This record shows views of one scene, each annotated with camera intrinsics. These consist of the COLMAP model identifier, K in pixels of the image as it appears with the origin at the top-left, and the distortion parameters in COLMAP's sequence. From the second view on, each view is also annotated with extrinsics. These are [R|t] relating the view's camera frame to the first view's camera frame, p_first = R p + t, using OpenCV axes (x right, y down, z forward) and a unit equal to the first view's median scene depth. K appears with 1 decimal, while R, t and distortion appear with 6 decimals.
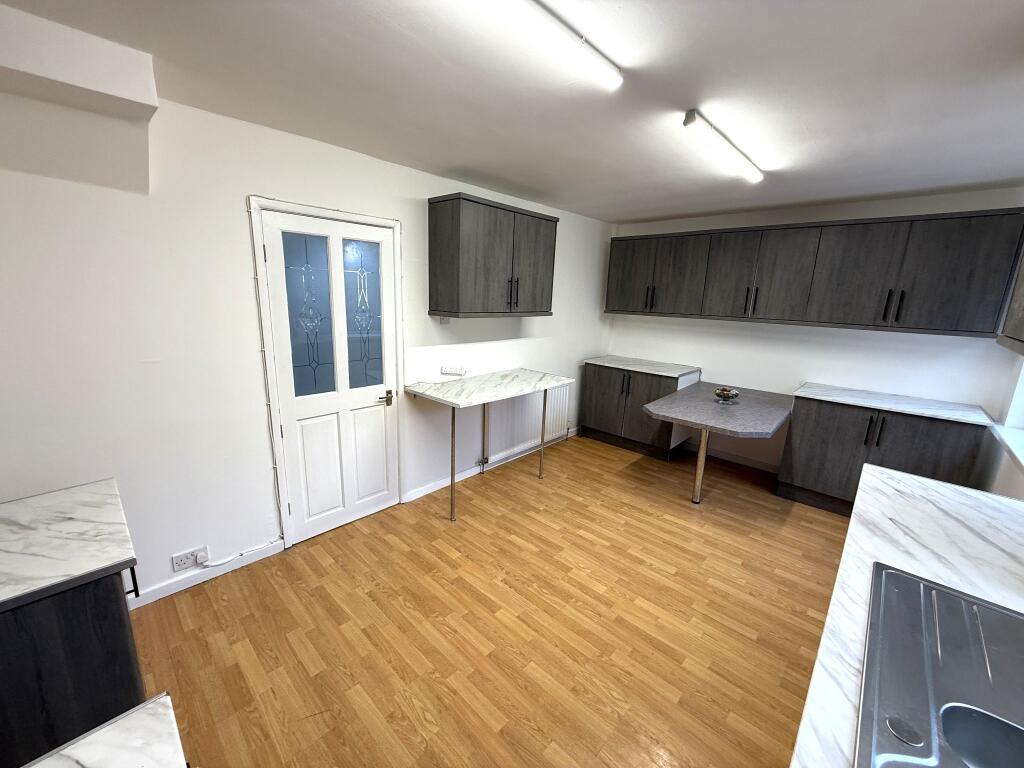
lens RADIAL K [[407.0, 0, 507.7], [0, 407.0, 383.0], [0, 0, 1]] dist [-0.002198, 0.000282]
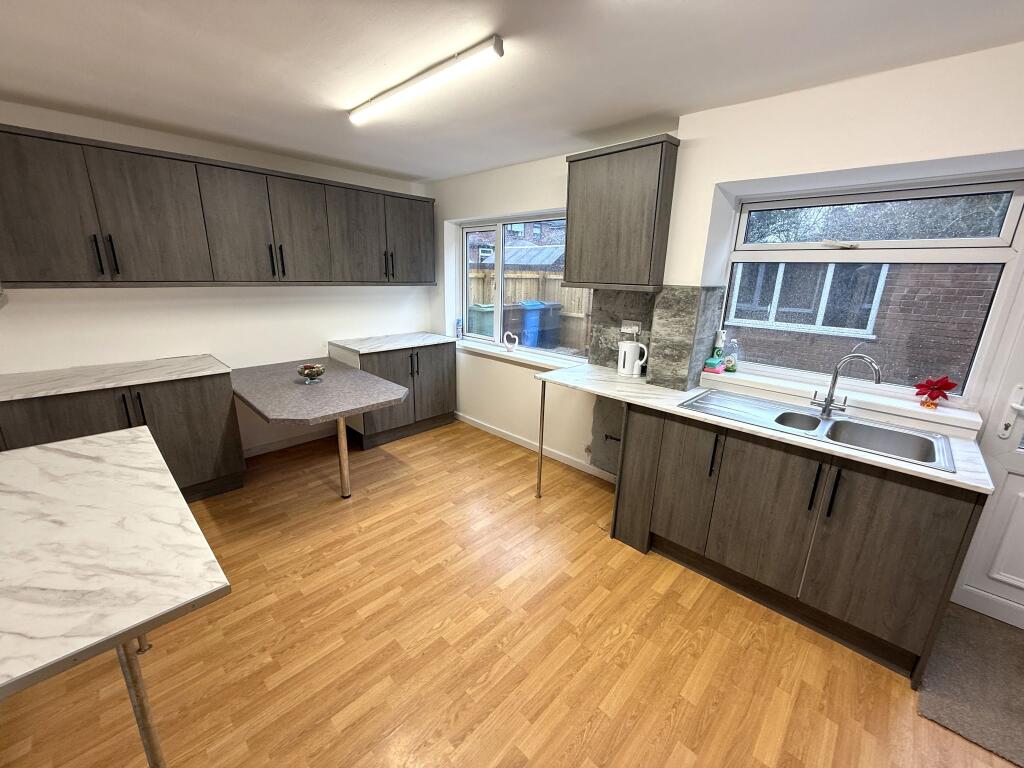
lens RADIAL K [[407.0, 0, 507.7], [0, 407.0, 383.0], [0, 0, 1]] dist [-0.002198, 0.000282]
pose [[0.011464, -0.291819, 0.956405, -0.382432], [0.193522, 0.939032, 0.284199, -0.151008], [-0.981029, 0.181827, 0.067239, 0.702013]]
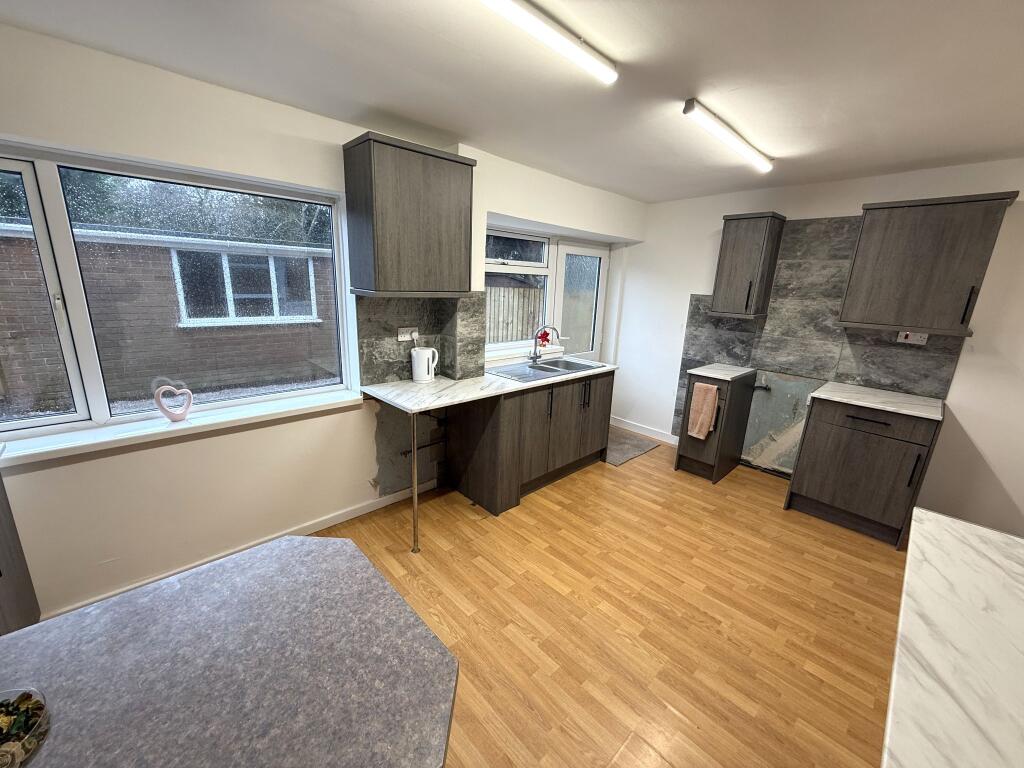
lens RADIAL K [[407.0, 0, 507.7], [0, 407.0, 383.0], [0, 0, 1]] dist [-0.002198, 0.000282]
pose [[-0.996402, -0.075478, 0.038559, 0.390271], [-0.050337, 0.892990, 0.447254, -0.290200], [-0.068191, 0.443703, -0.893576, 1.402517]]
